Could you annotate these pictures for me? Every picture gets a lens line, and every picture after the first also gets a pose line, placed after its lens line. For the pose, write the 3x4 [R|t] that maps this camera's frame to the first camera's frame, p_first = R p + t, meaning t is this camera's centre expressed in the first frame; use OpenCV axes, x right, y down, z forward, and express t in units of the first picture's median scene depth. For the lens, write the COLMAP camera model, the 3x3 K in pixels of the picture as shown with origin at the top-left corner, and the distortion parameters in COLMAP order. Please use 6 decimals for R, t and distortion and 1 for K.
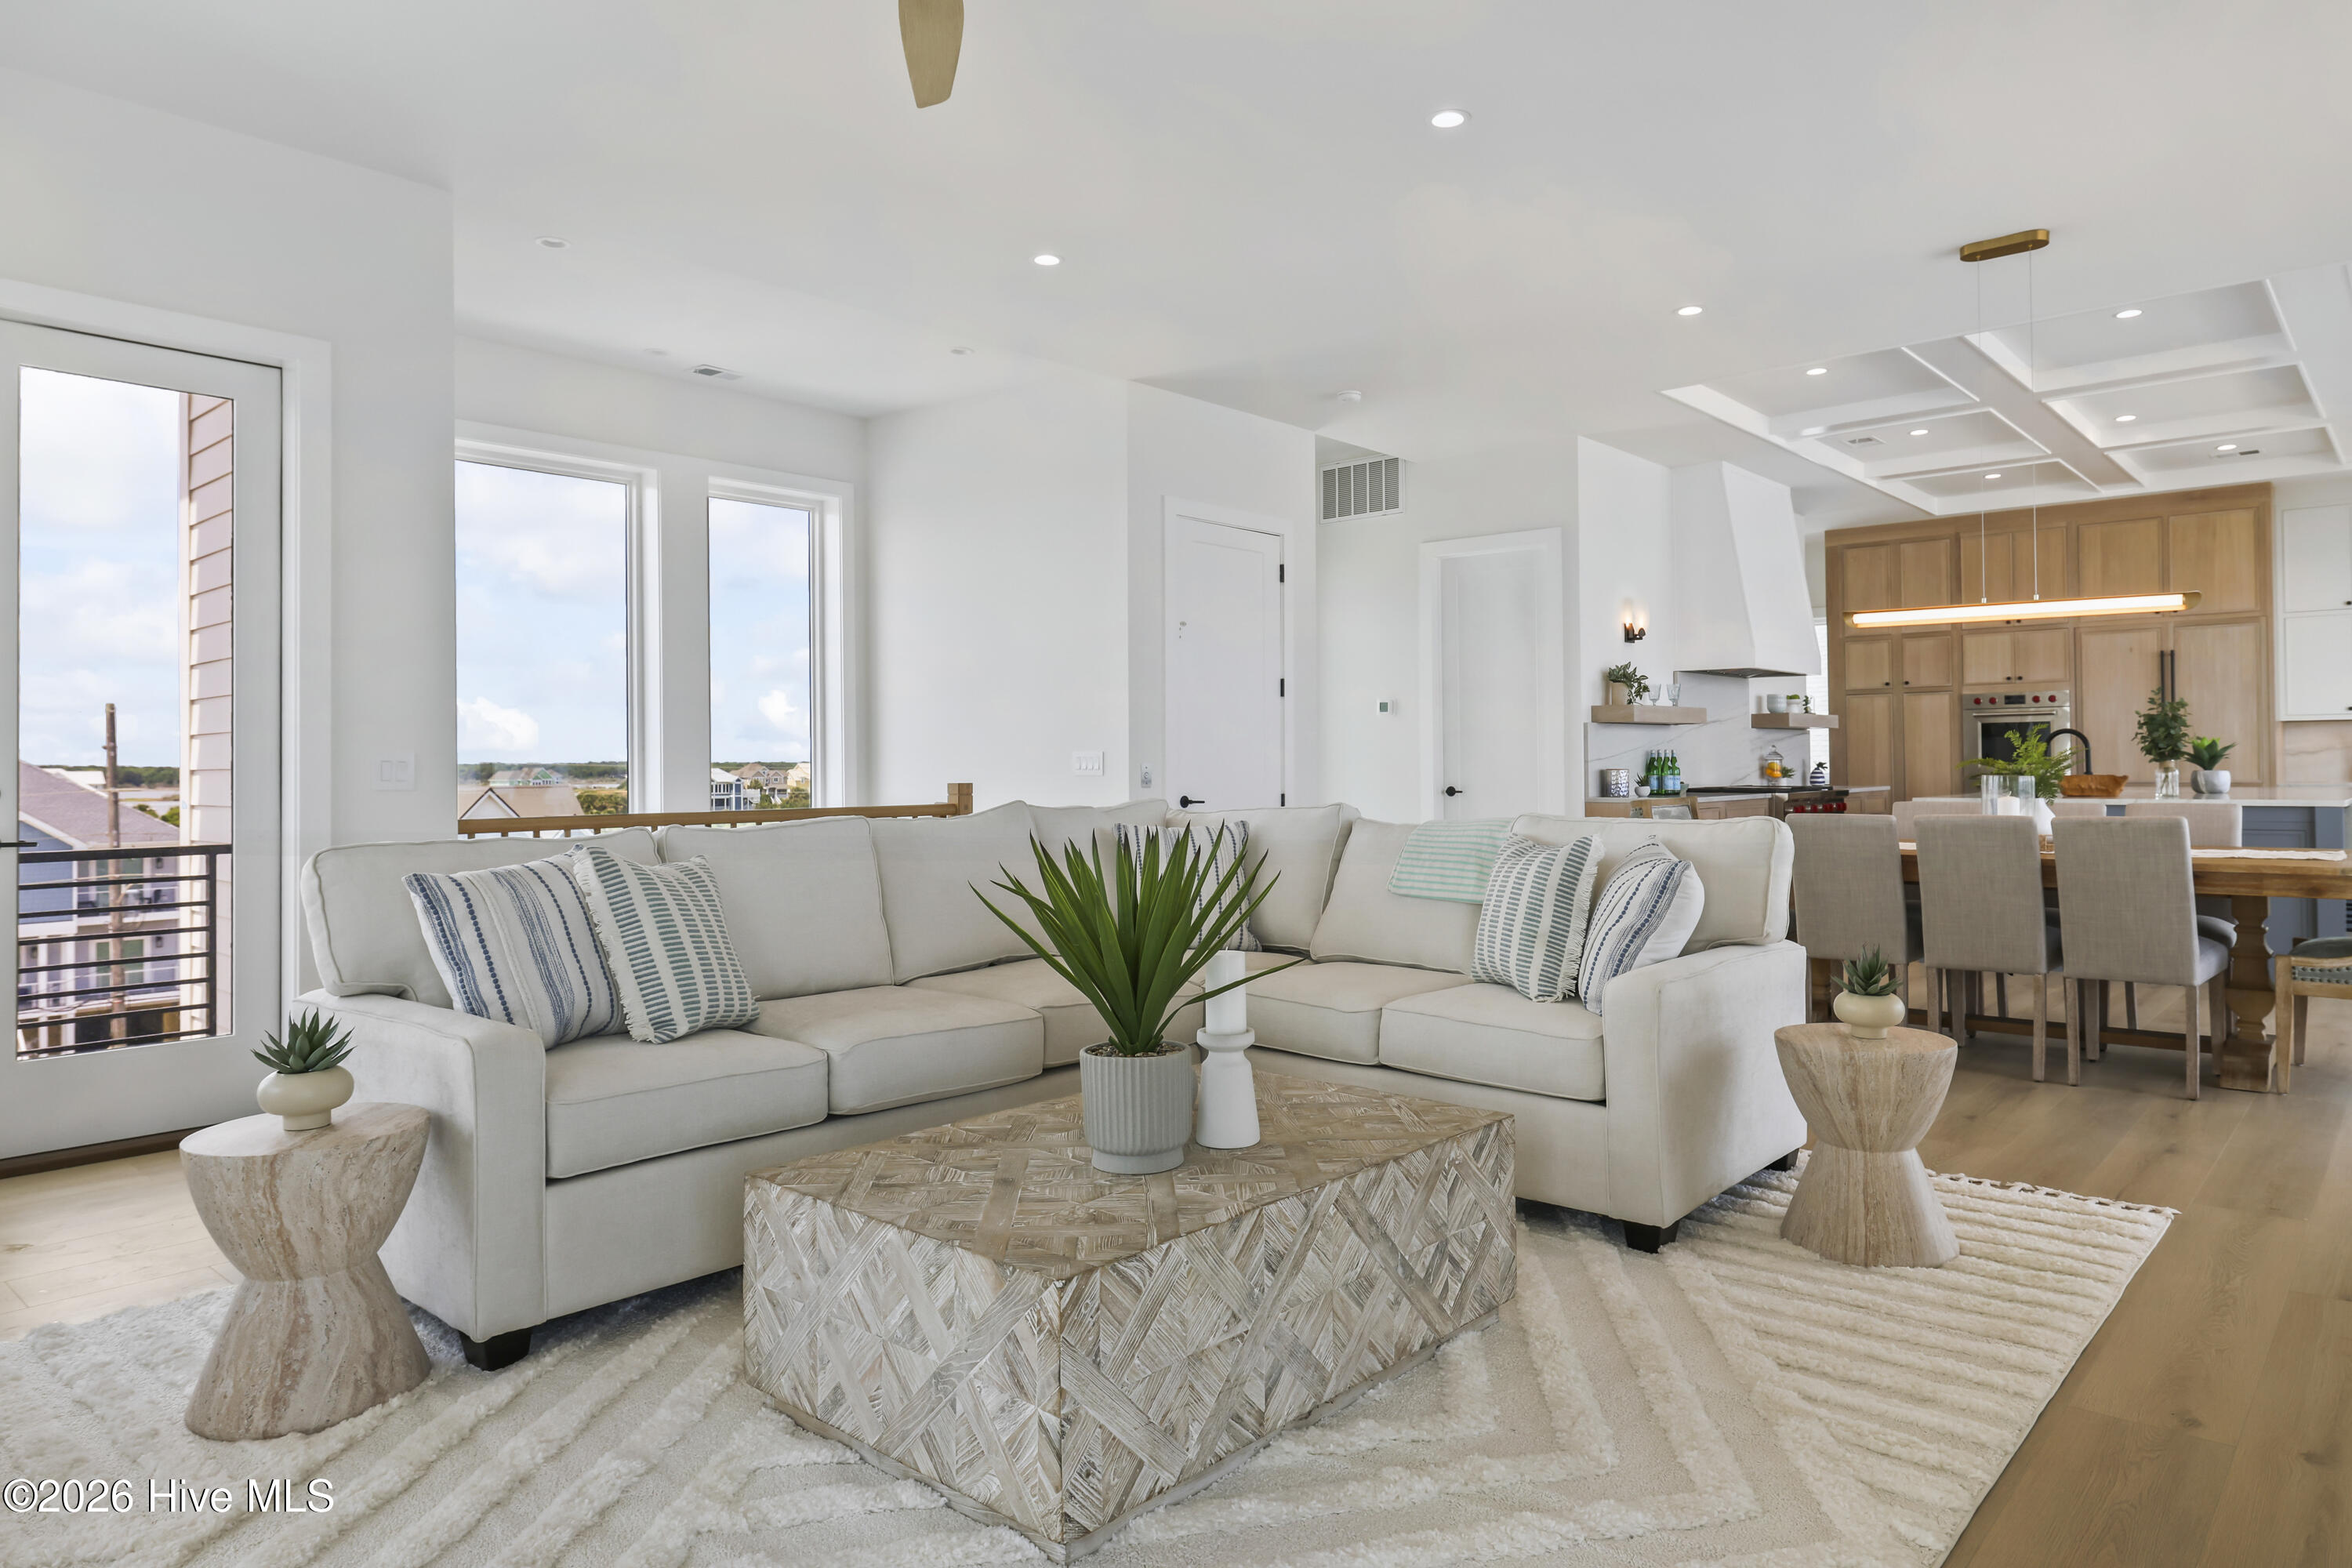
lens RADIAL K [[1441.6, 0, 1196.4], [0, 1441.6, 741.3], [0, 0, 1]] dist [0.004149, -0.001057]
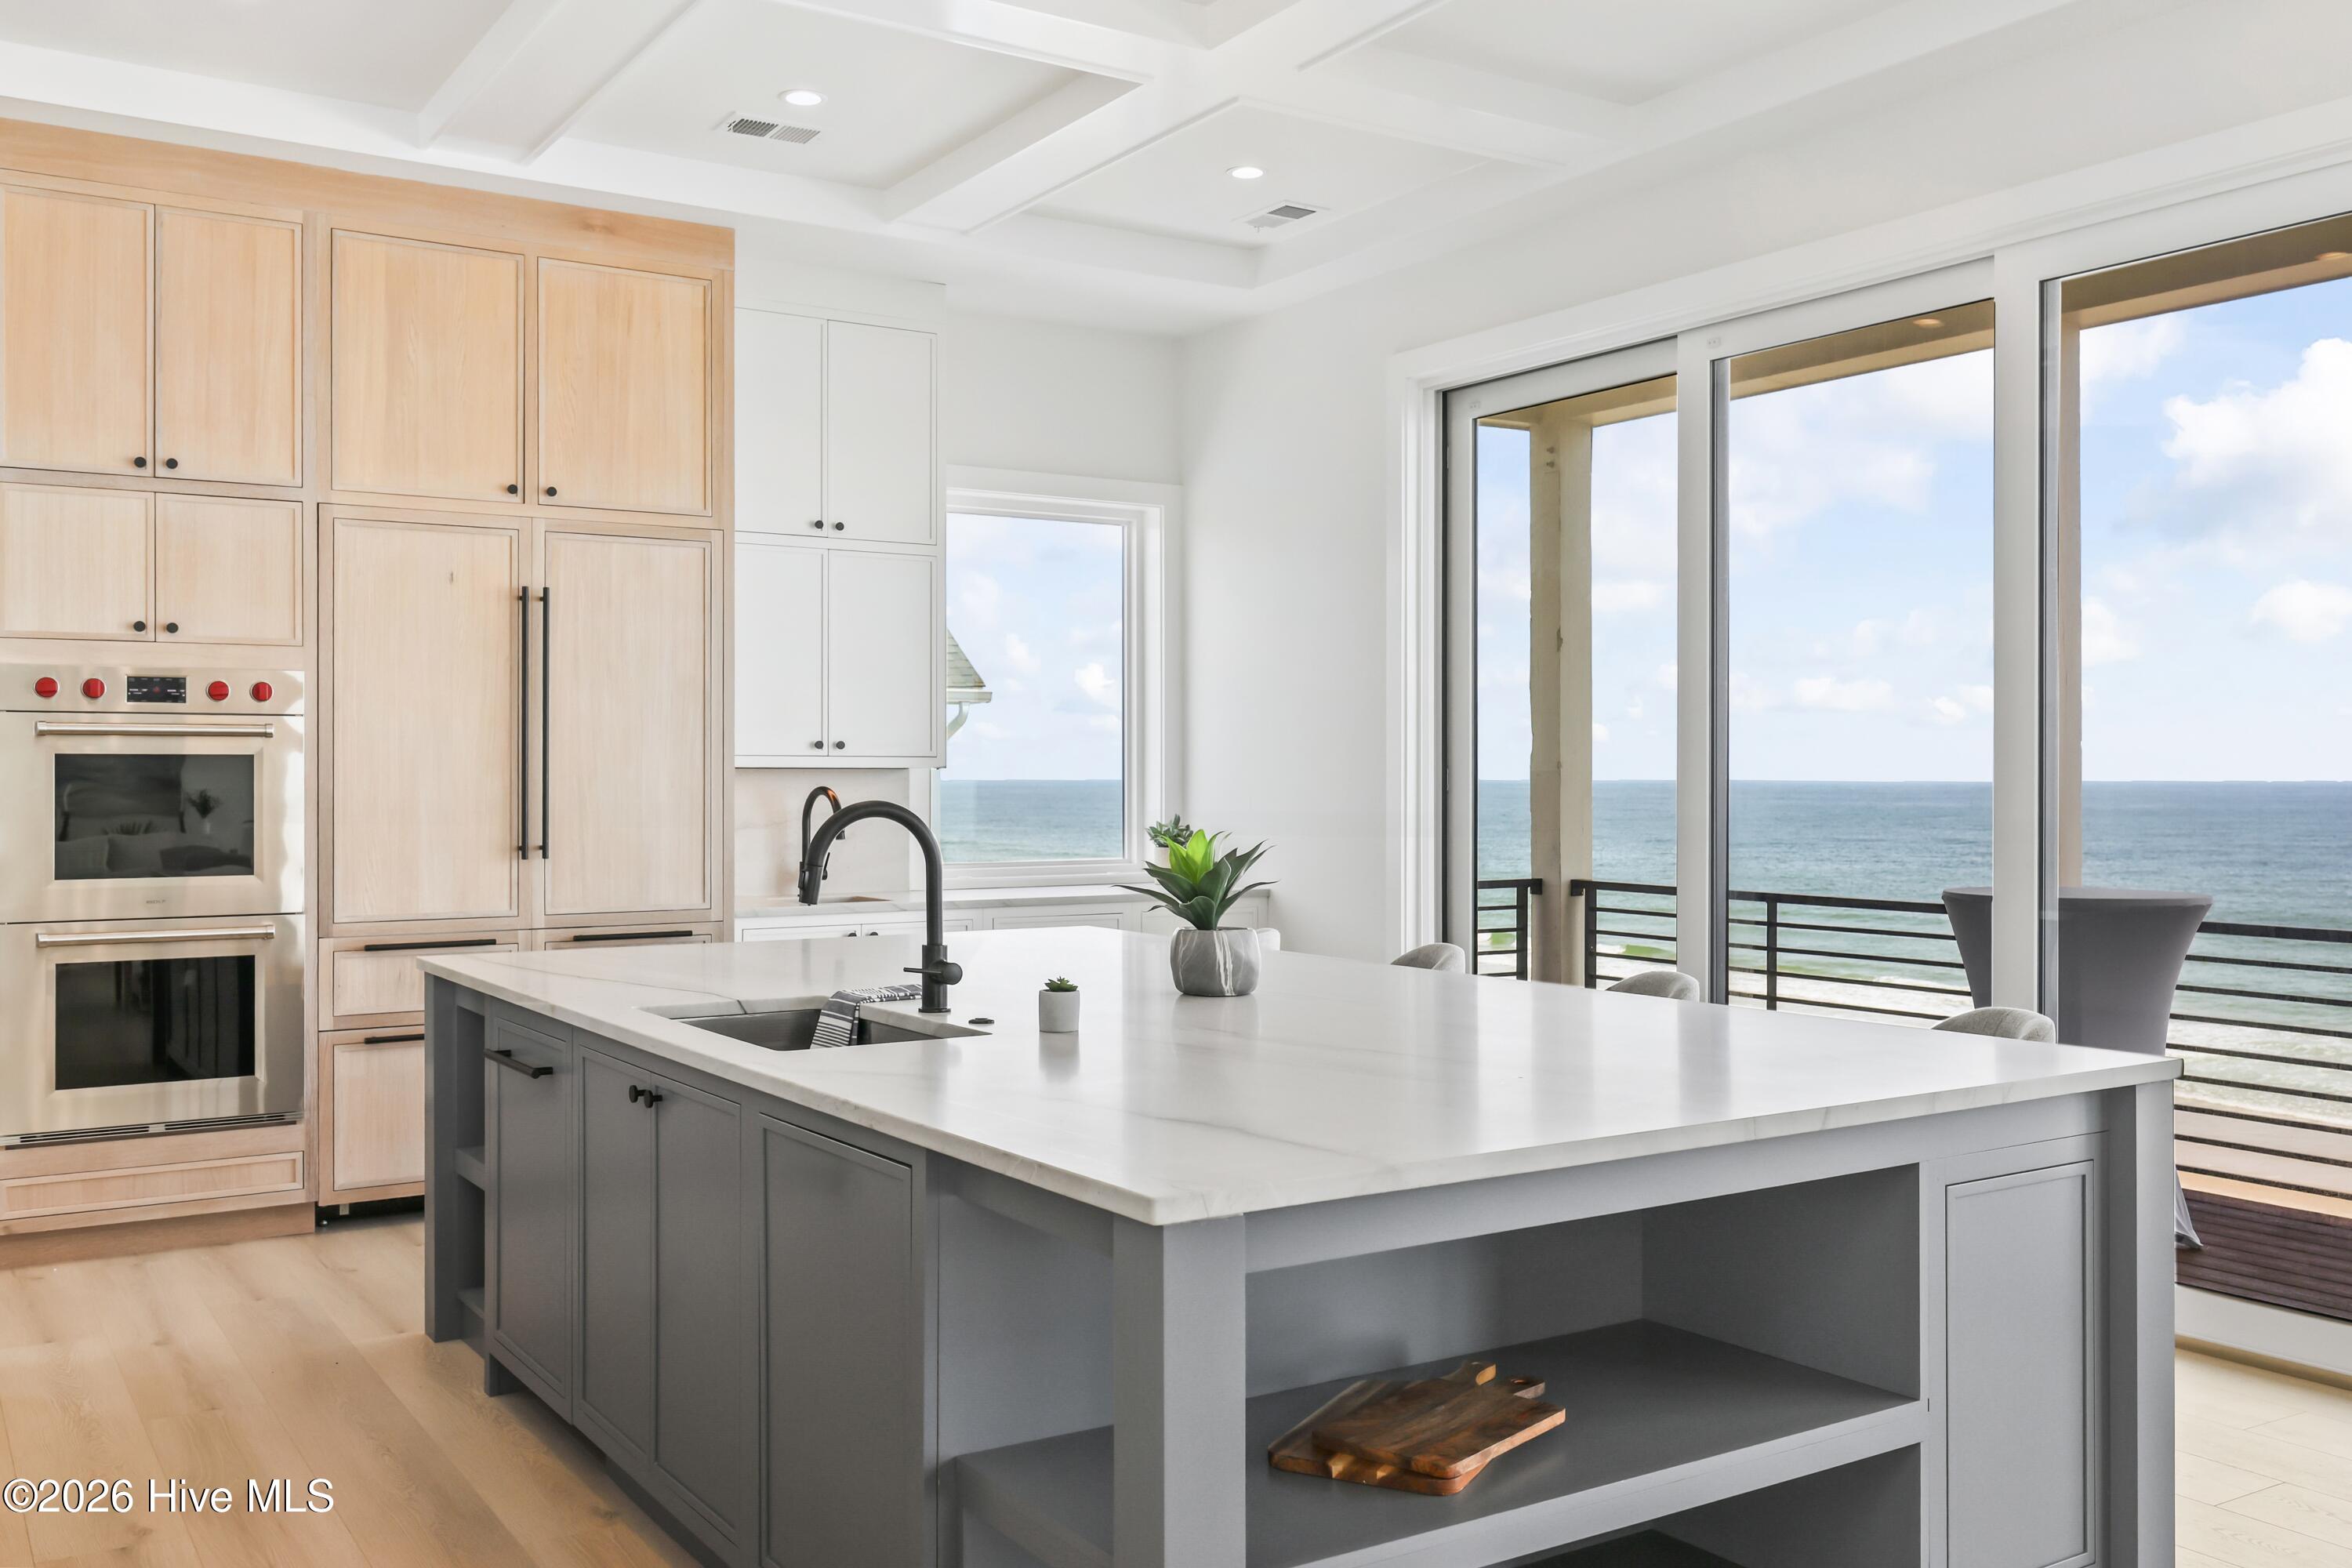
lens RADIAL K [[1925.5, 0, 1164.4], [0, 1925.5, 774.1], [0, 0, 1]] dist [-0.007048, -0.012299]
pose [[0.263538, 0.005144, 0.964635, 0.234457], [-0.015901, 0.999873, -0.000988, -0.014890], [-0.964518, -0.015079, 0.263586, 0.803325]]
